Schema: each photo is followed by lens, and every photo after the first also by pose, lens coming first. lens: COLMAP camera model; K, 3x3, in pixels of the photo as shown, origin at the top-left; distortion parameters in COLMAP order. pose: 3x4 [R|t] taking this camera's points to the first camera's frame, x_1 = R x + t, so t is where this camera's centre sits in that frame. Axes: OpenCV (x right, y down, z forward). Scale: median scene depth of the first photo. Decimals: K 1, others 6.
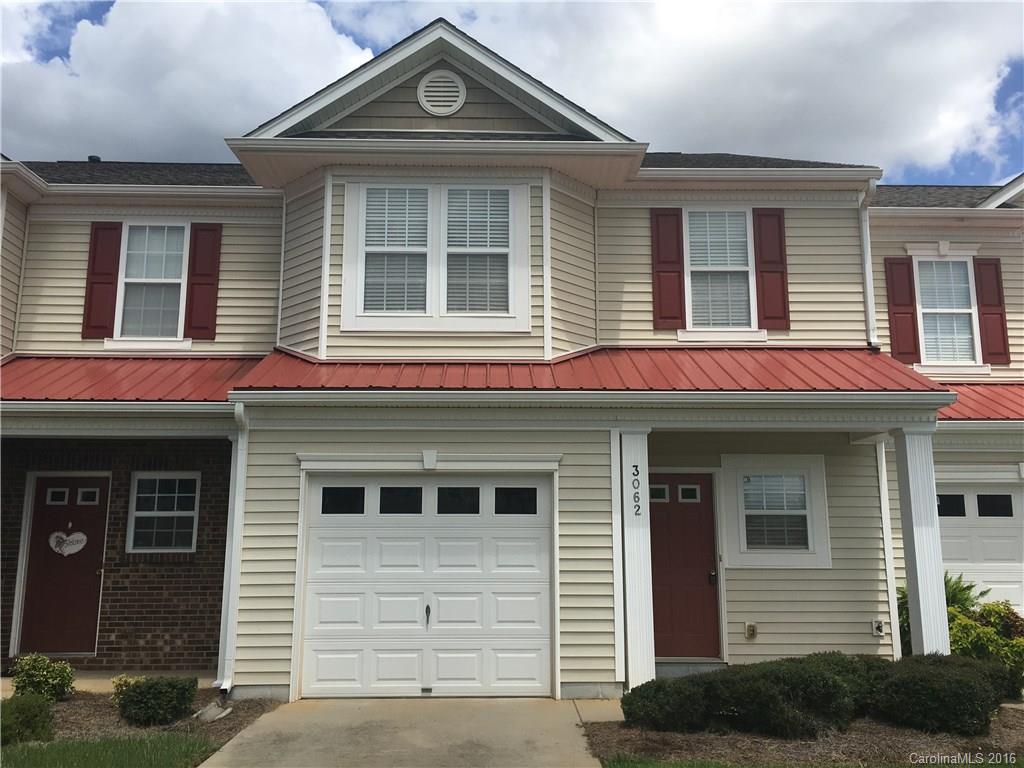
lens RADIAL K [[872.2, 0, 505.8], [0, 872.2, 382.4], [0, 0, 1]] dist [0.049037, -0.017116]
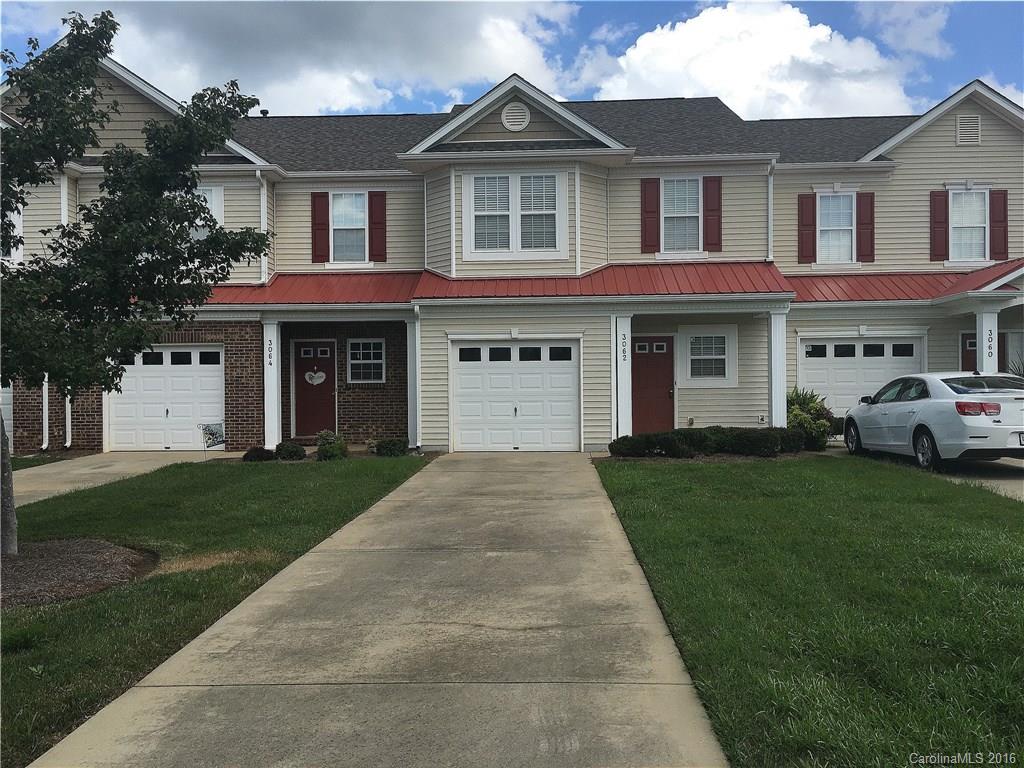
lens RADIAL K [[872.2, 0, 510.6], [0, 872.2, 383.9], [0, 0, 1]] dist [0.049037, -0.017116]
pose [[0.997623, -0.009589, -0.068243, 0.029203], [0.021739, 0.983499, 0.179602, -0.128051], [0.065394, -0.180658, 0.981370, -0.790252]]
